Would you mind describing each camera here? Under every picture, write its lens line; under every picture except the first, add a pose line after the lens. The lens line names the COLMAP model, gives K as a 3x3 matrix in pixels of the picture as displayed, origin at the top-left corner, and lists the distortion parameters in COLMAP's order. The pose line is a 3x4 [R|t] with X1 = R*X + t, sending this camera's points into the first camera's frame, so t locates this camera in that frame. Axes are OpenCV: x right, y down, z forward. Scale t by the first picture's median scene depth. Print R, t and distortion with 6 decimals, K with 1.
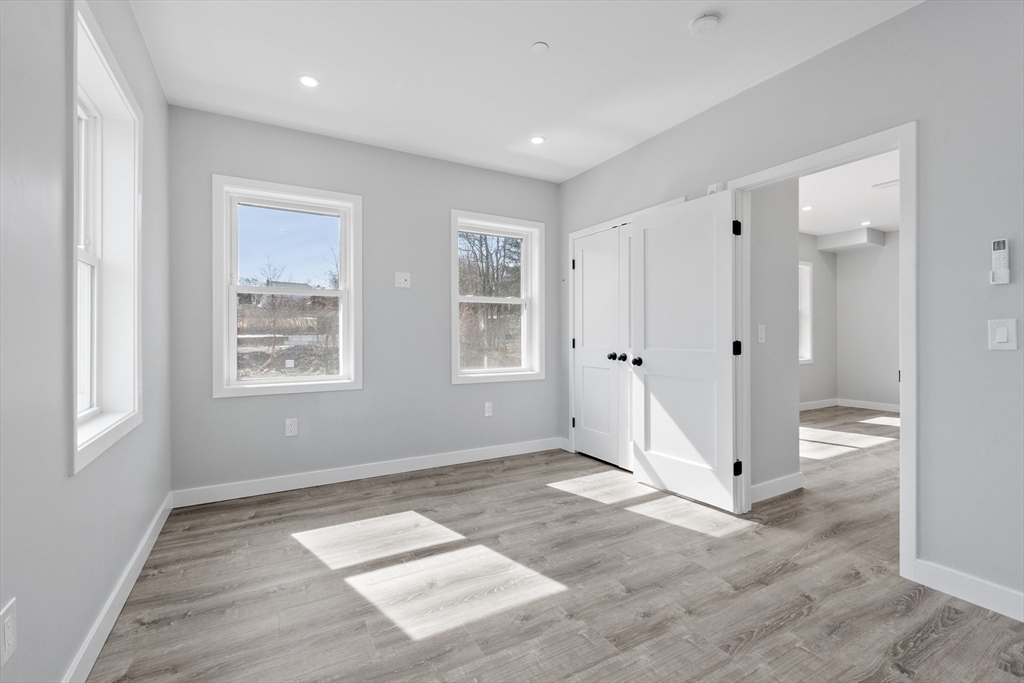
lens RADIAL K [[446.1, 0, 512.0], [0, 446.1, 341.5], [0, 0, 1]] dist [0.000001, -0.000169]
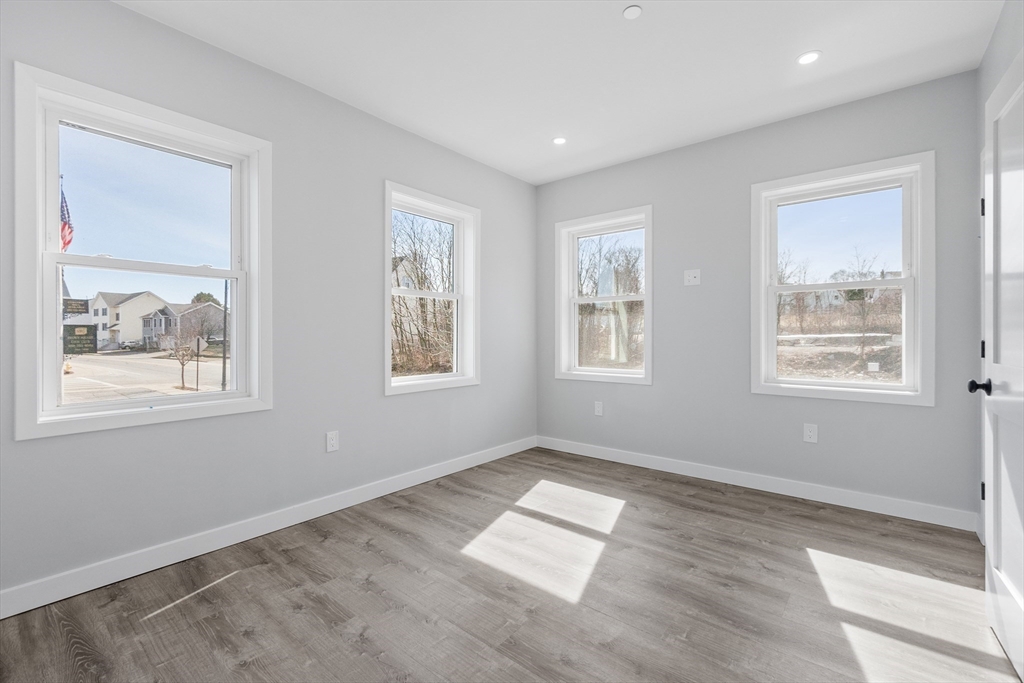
lens RADIAL K [[446.0, 0, 510.0], [0, 446.0, 336.3], [0, 0, 1]] dist [0.001788, -0.000086]
pose [[0.351329, 0.002759, -0.936248, 0.724781], [-0.011586, 0.999932, -0.001401, -0.006098], [0.936180, 0.011340, 0.351337, 0.403104]]
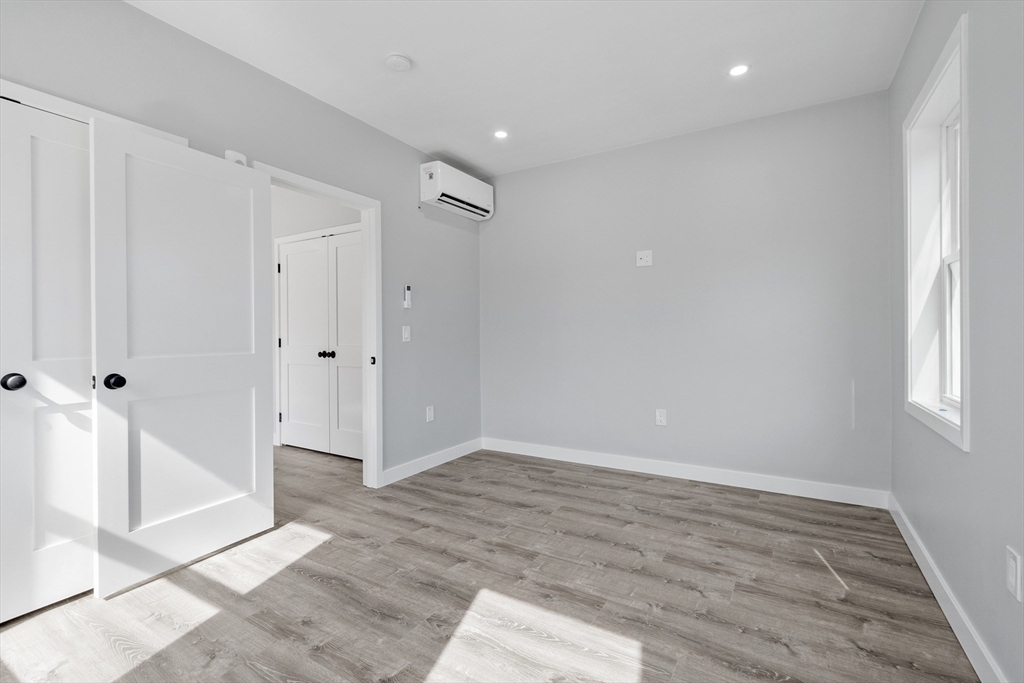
lens RADIAL K [[455.3, 0, 514.0], [0, 455.3, 336.3], [0, 0, 1]] dist [0.000705, -0.000258]
pose [[-0.490693, -0.000581, 0.871332, -0.596818], [0.017903, 0.999782, 0.010748, -0.012086], [-0.871149, 0.020873, -0.490576, 1.074087]]
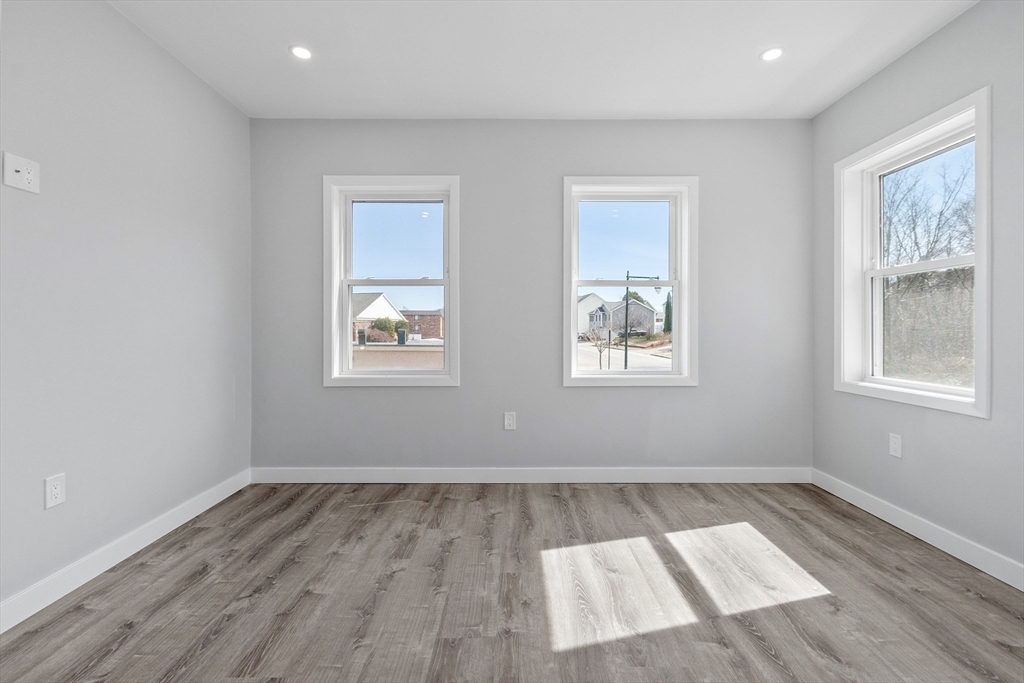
lens RADIAL K [[447.6, 0, 508.7], [0, 447.6, 327.1], [0, 0, 1]] dist [0.001532, -0.000098]
pose [[-0.496414, -0.000590, -0.868086, 0.634643], [-0.009115, 0.999948, 0.004533, -0.011864], [0.868038, 0.010163, -0.496393, 0.990335]]
